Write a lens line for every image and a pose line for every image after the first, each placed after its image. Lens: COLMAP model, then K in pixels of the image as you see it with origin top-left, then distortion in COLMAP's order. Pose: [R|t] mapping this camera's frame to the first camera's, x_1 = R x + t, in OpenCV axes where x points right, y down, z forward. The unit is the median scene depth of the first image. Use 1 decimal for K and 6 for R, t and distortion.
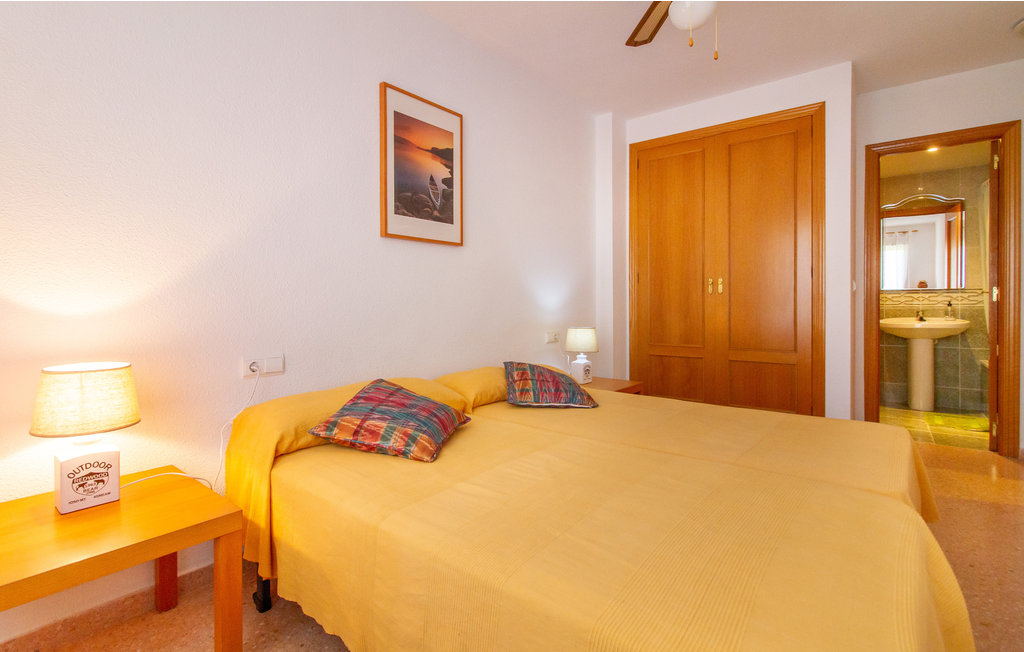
lens RADIAL K [[475.6, 0, 512.0], [0, 475.6, 326.0], [0, 0, 1]] dist [-0.000233, 0.000145]
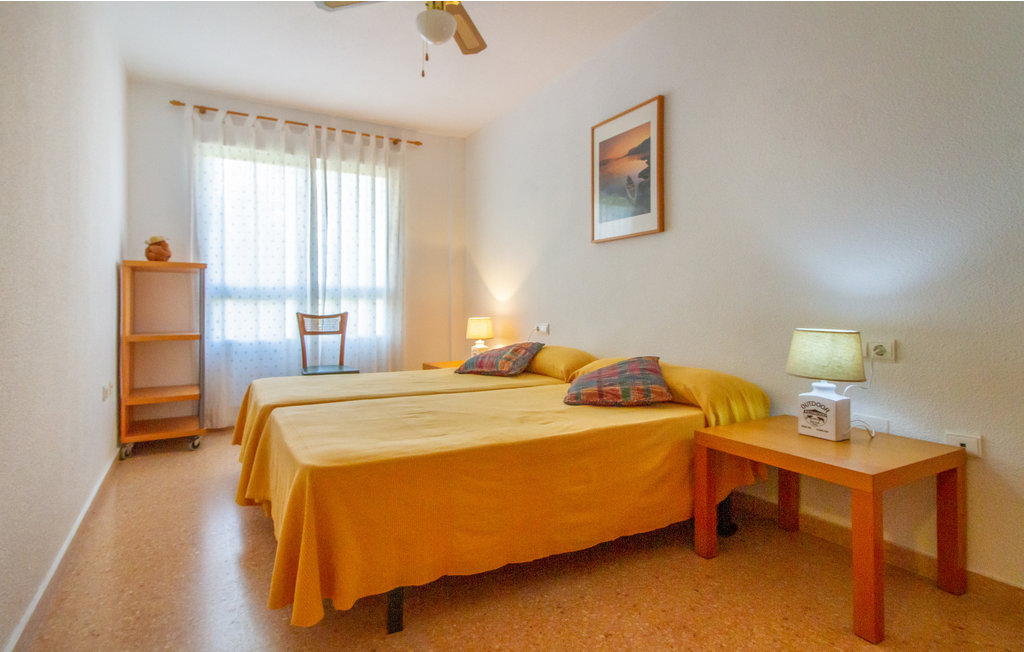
lens RADIAL K [[491.4, 0, 510.4], [0, 491.4, 308.1], [0, 0, 1]] dist [-0.001865, -0.000579]
pose [[-0.337477, 0.057655, -0.939567, 0.994380], [0.008418, 0.998267, 0.058234, -0.075358], [0.941296, 0.011744, -0.337377, 1.099044]]
